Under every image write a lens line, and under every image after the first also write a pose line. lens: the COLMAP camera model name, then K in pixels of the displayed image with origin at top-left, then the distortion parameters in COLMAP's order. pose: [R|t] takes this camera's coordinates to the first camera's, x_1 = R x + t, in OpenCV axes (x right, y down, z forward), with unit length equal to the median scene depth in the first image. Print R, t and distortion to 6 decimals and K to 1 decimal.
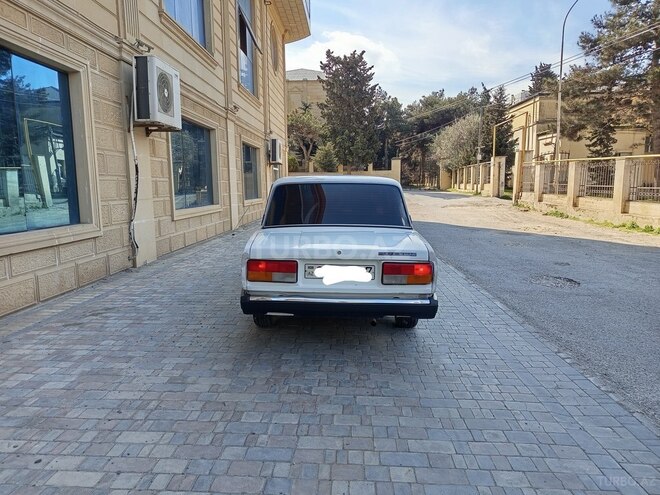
lens RADIAL K [[457.3, 0, 330.0], [0, 457.3, 247.5], [0, 0, 1]] dist [0.060837, -0.063171]
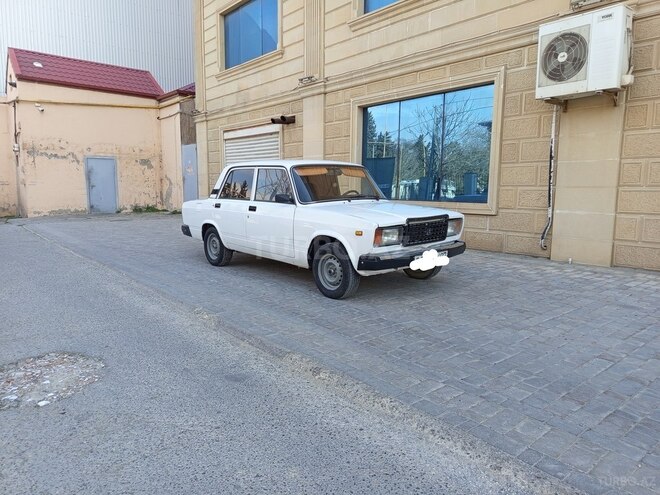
lens RADIAL K [[457.3, 0, 330.0], [0, 457.3, 247.5], [0, 0, 1]] dist [0.060837, -0.063171]
pose [[-0.742270, 0.089140, -0.664146, 0.535004], [-0.093184, 0.967752, 0.234035, -0.160822], [0.663591, 0.235605, -0.710027, 1.397774]]
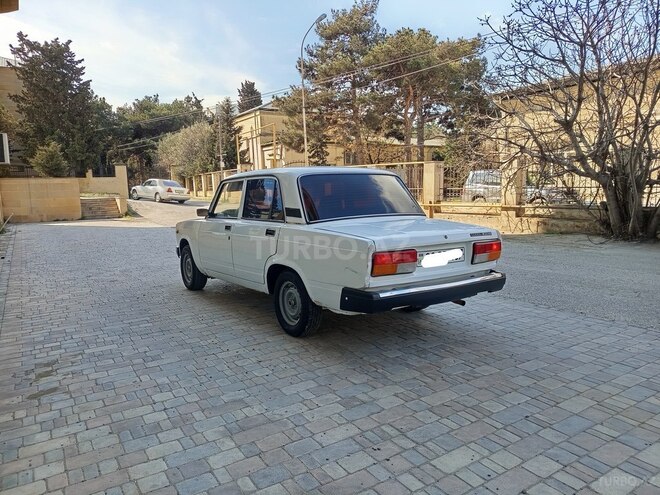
lens RADIAL K [[457.3, 0, 330.4], [0, 457.3, 250.8], [0, 0, 1]] dist [0.059307, -0.062698]
pose [[0.813466, -0.091352, 0.574394, -0.358730], [0.099095, 0.994917, 0.017892, -0.000746], [-0.573109, 0.042365, 0.818383, 0.148876]]
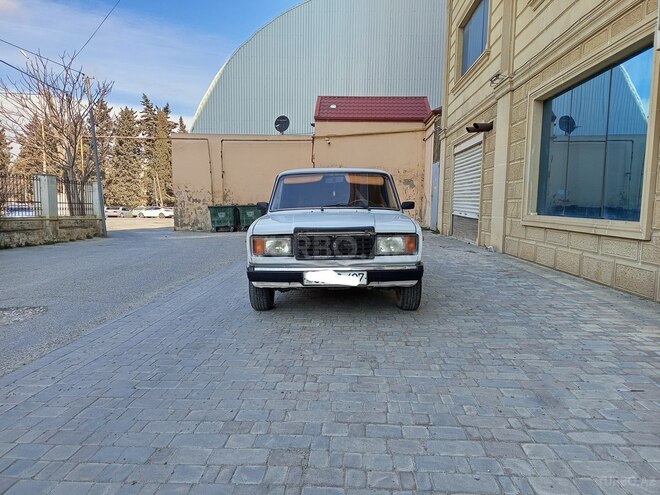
lens RADIAL K [[457.3, 0, 330.4], [0, 457.3, 250.8], [0, 0, 1]] dist [0.059307, -0.062698]
pose [[-0.999982, -0.003728, 0.004731, 0.013549], [-0.002517, 0.972238, 0.233983, -0.162778], [-0.005472, 0.233967, -0.972229, 1.543714]]
